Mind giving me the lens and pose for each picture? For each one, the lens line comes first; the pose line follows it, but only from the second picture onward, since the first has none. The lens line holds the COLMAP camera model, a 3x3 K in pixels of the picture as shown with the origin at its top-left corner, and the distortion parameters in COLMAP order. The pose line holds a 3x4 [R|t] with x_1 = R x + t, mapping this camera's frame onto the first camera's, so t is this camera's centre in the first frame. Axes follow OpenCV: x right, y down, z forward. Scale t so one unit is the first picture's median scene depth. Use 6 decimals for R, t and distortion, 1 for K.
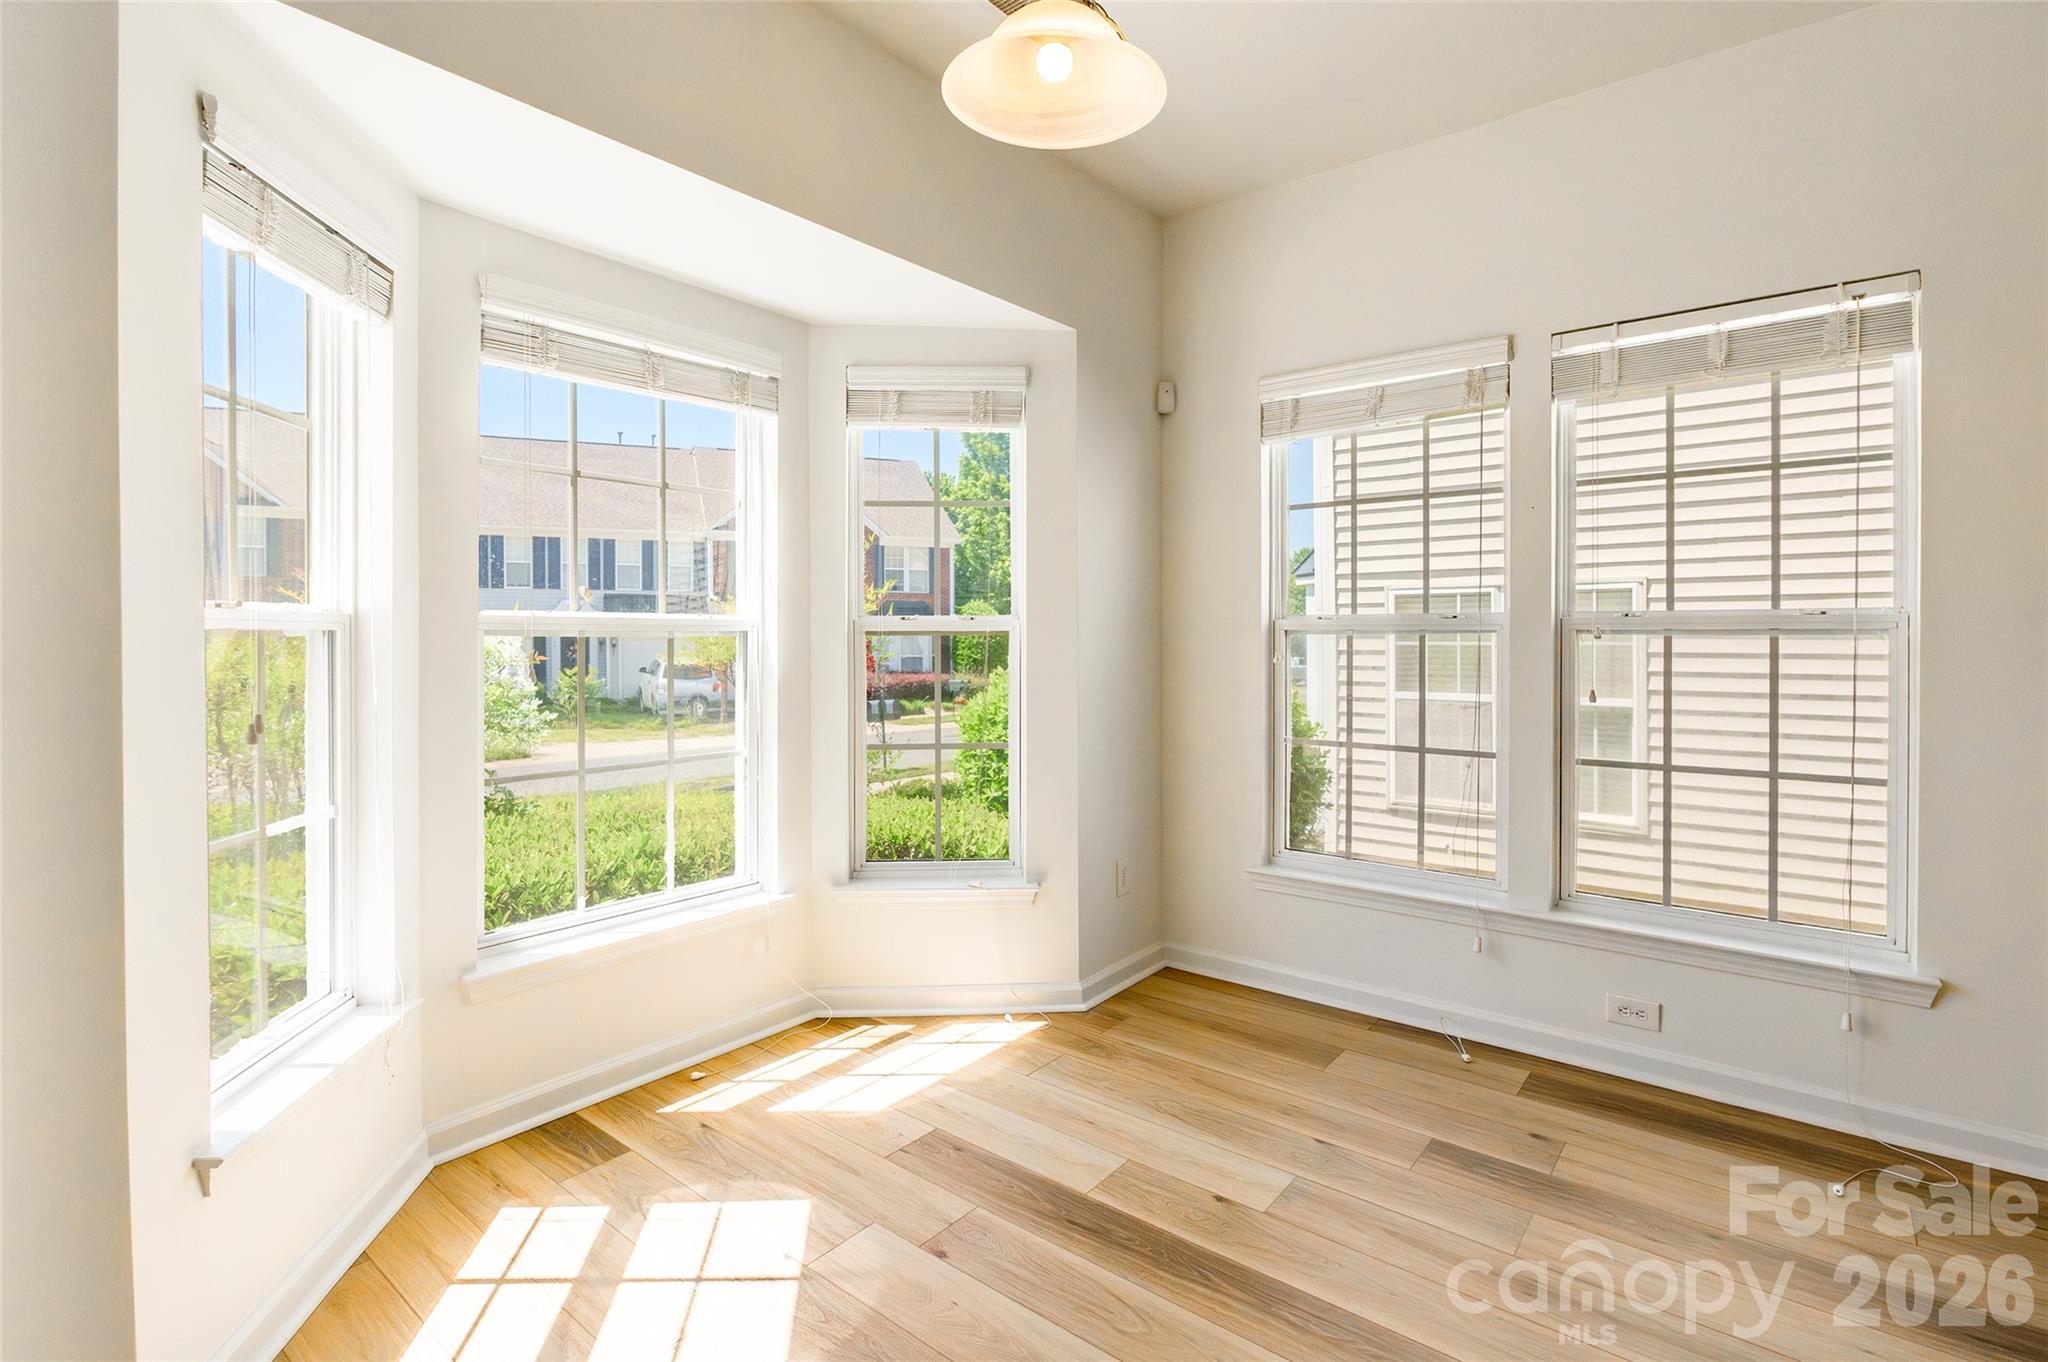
lens RADIAL K [[984.4, 0, 988.1], [0, 984.4, 637.4], [0, 0, 1]] dist [-0.001494, -0.000641]
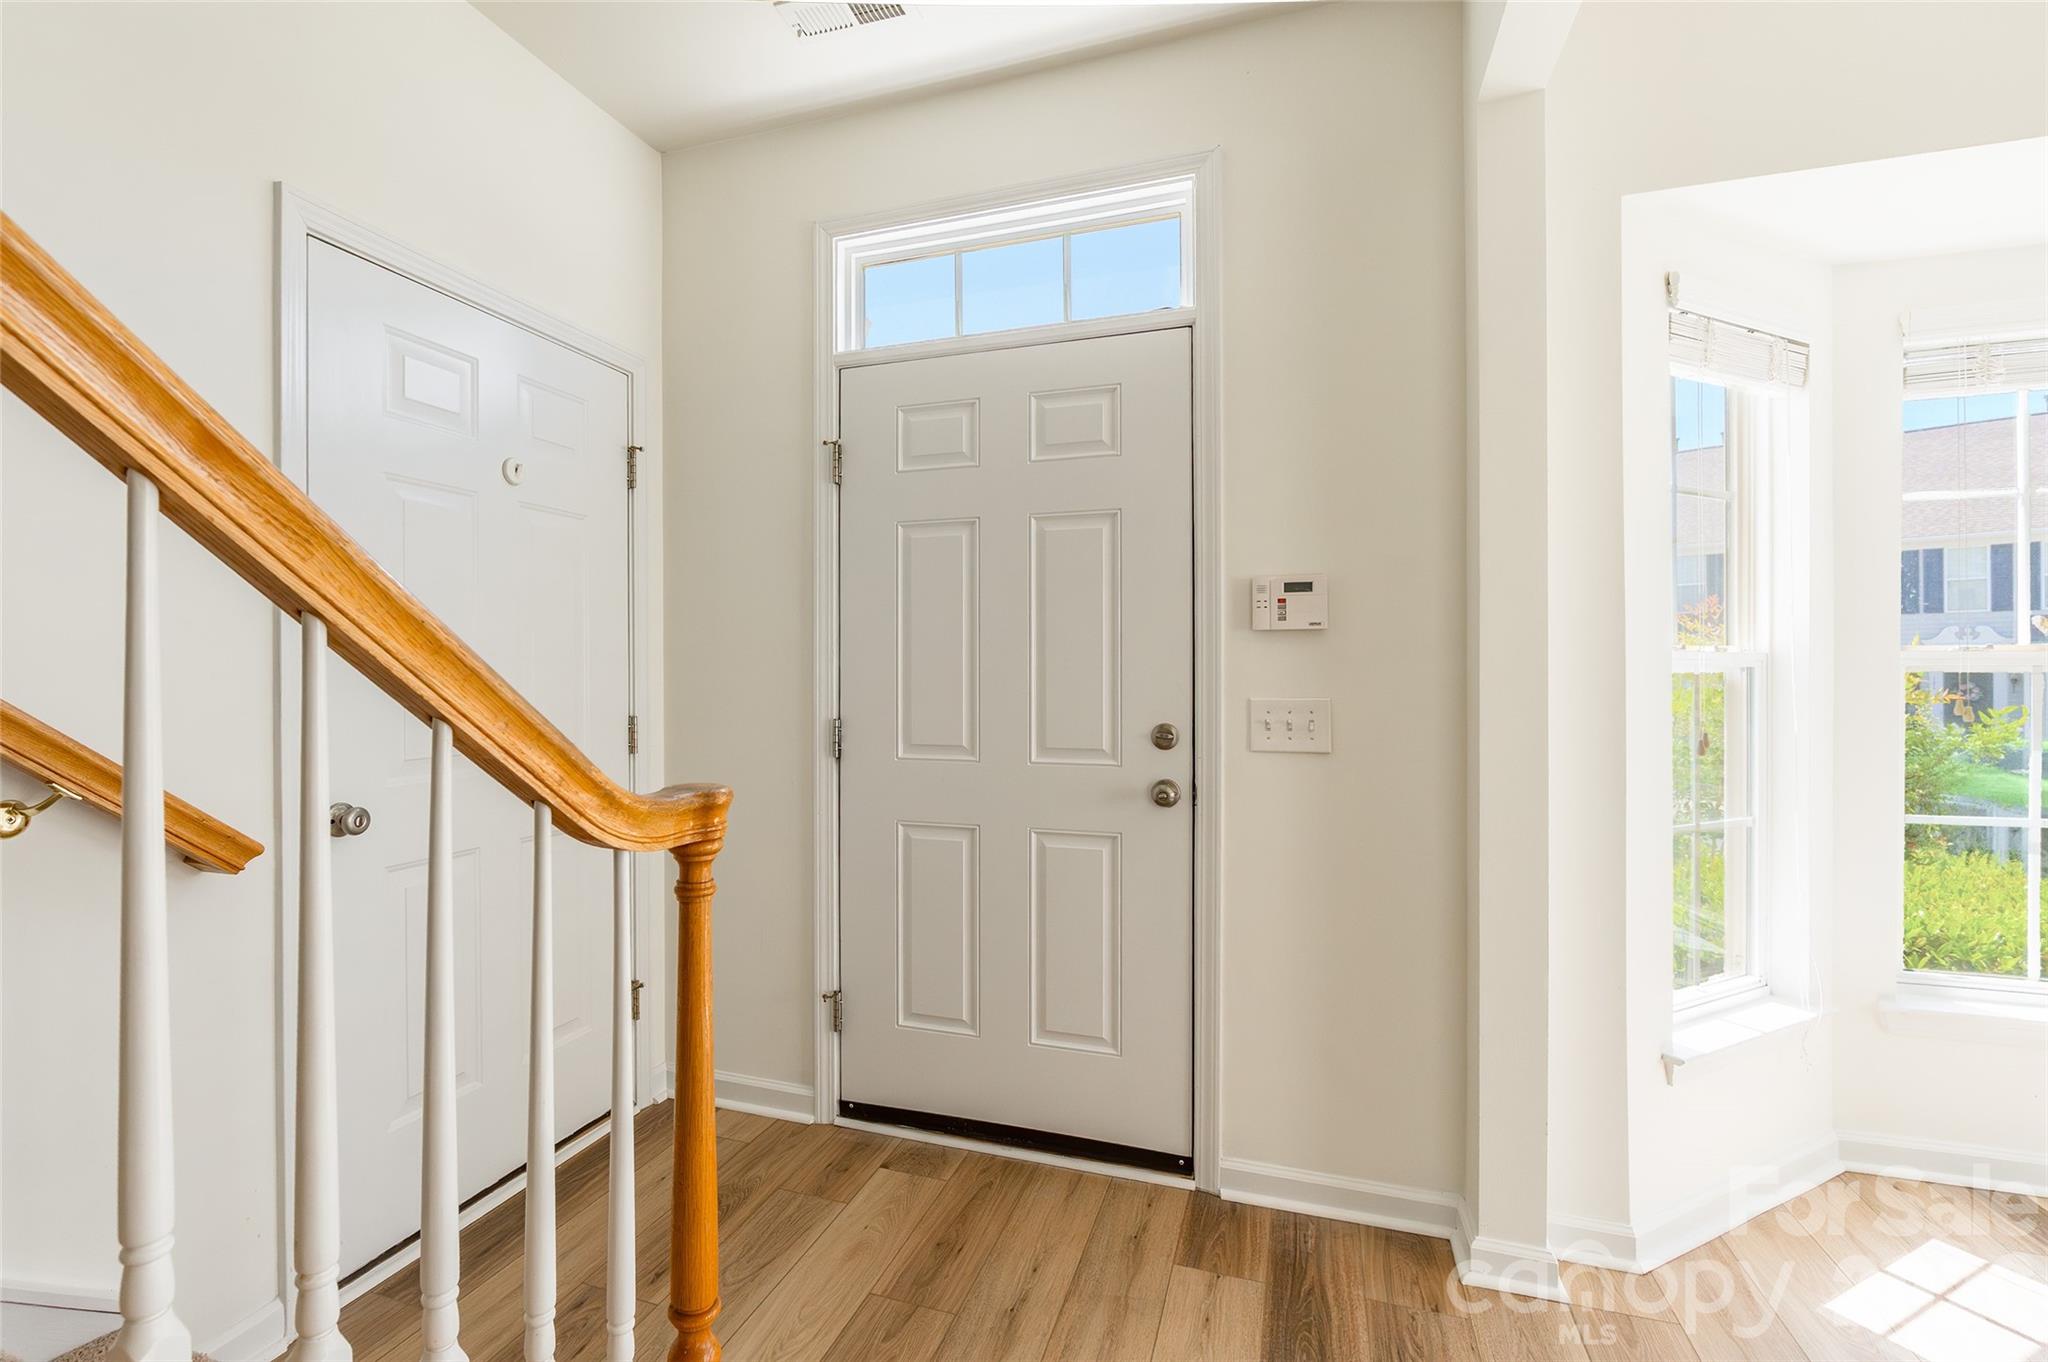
lens RADIAL K [[944.8, 0, 969.0], [0, 944.8, 675.1], [0, 0, 1]] dist [-0.002450, 0.000015]
pose [[0.353418, 0.002058, -0.935463, 0.052345], [-0.000497, 0.999998, 0.002012, 0.000380], [0.935465, -0.000246, 0.353419, -0.241712]]
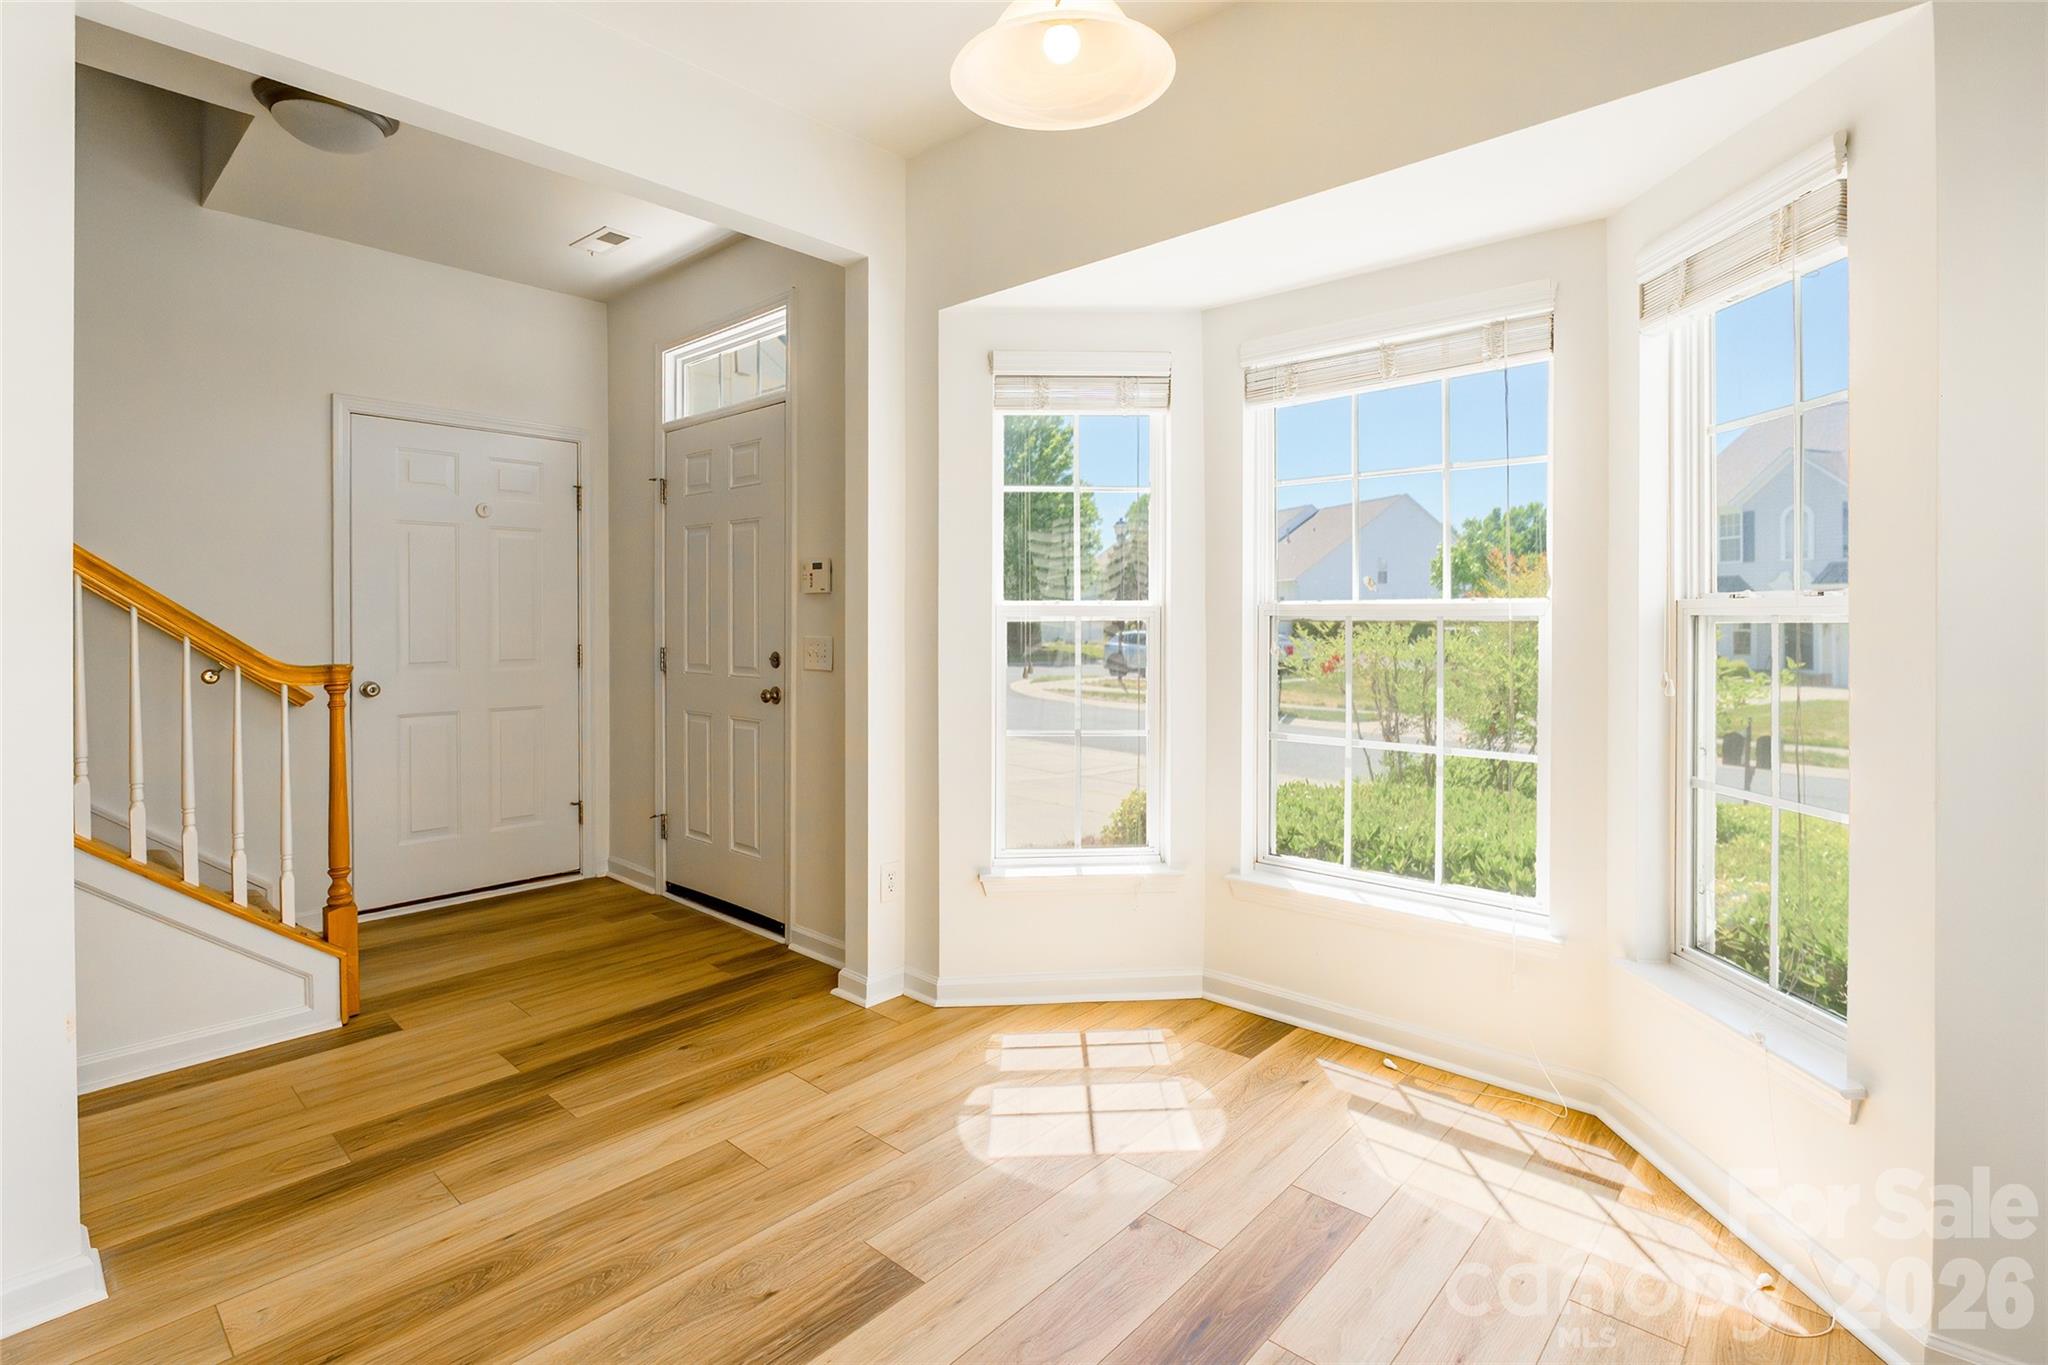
lens RADIAL K [[973.5, 0, 1027.6], [0, 973.5, 628.4], [0, 0, 1]] dist [0.003114, 0.000332]
pose [[-0.034137, 0.009253, -0.999374, 0.805556], [-0.003847, 0.999949, 0.009389, -0.002965], [0.999410, 0.004165, -0.034099, 0.771295]]
